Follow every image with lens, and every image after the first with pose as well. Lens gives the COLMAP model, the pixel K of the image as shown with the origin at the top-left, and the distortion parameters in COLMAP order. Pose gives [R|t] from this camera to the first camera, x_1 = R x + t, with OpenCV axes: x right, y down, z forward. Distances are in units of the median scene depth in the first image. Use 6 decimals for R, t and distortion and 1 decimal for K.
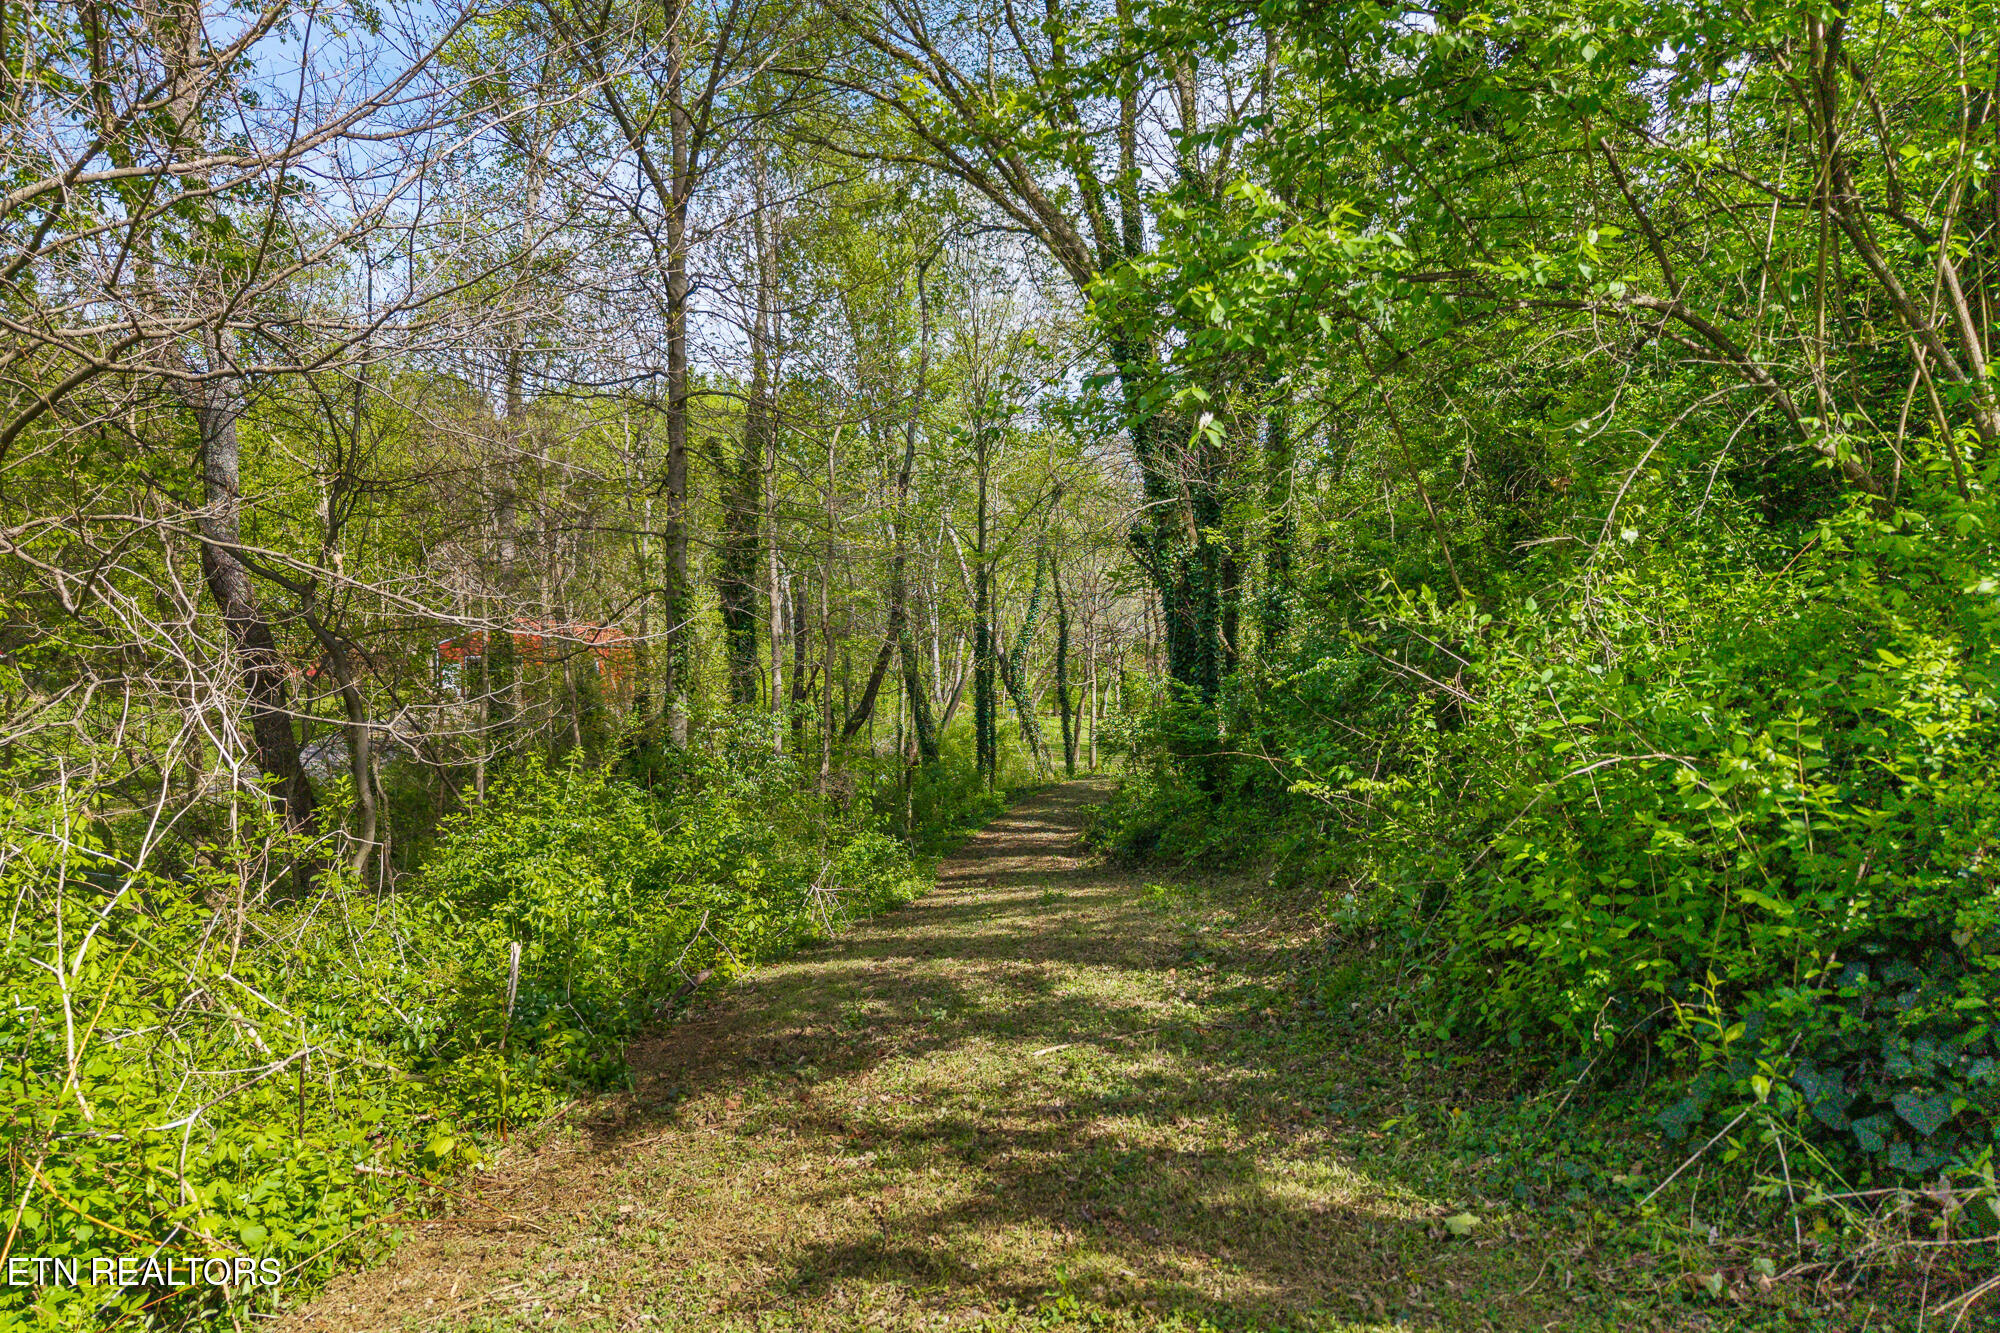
lens RADIAL K [[1360.3, 0, 1003.6], [0, 1360.3, 669.4], [0, 0, 1]] dist [0.003131, 0.000764]
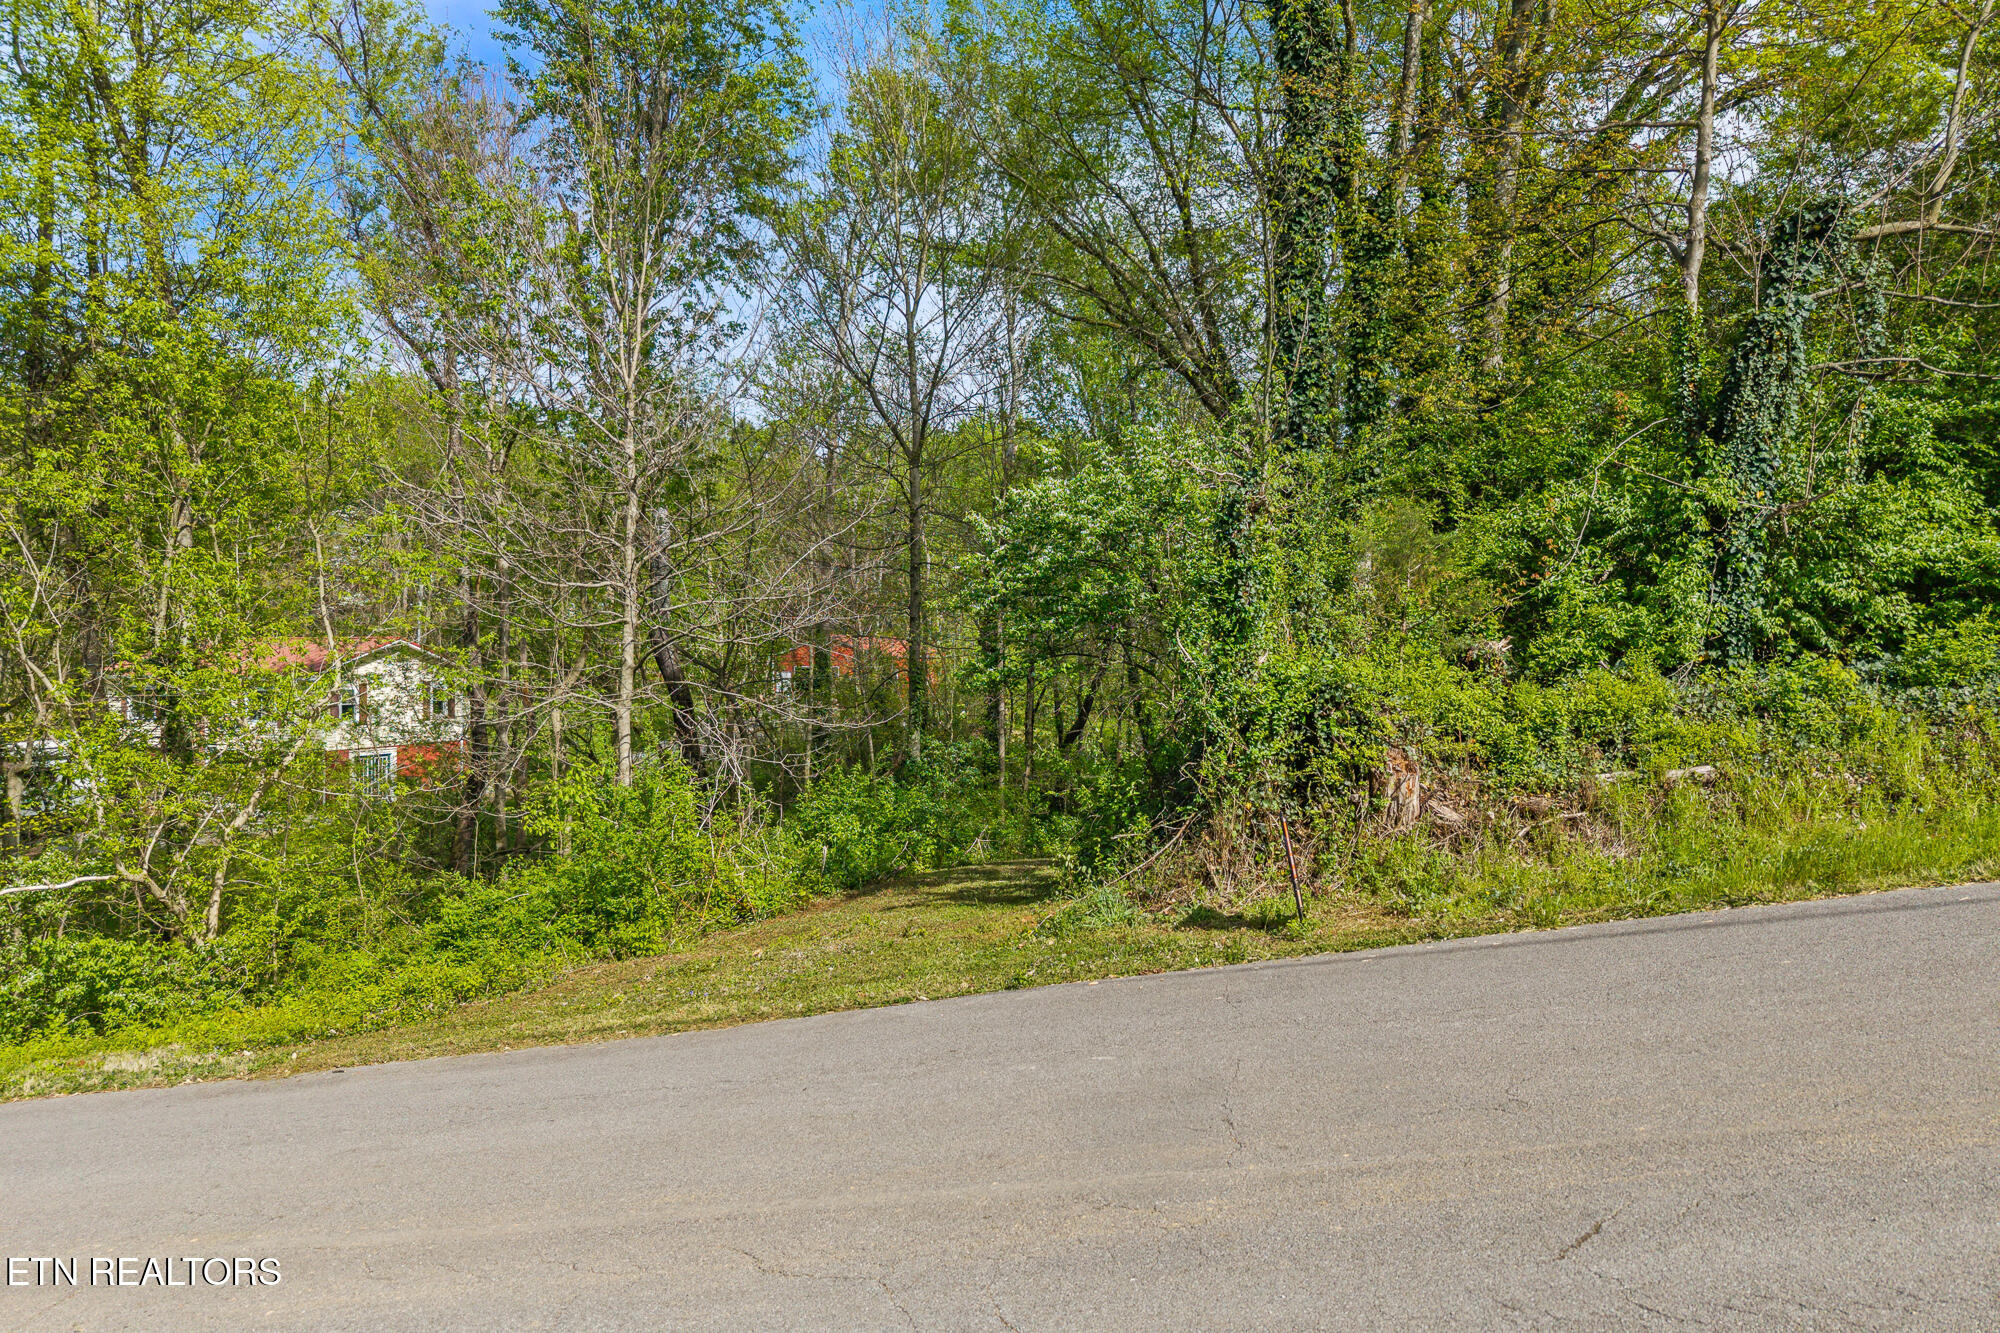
lens RADIAL K [[1360.3, 0, 998.3], [0, 1360.3, 663.3], [0, 0, 1]] dist [0.003131, 0.000764]
pose [[0.974491, 0.007154, -0.224312, 0.485007], [-0.005901, 0.999963, 0.006256, -0.146503], [0.224349, -0.004772, 0.974497, -1.297789]]
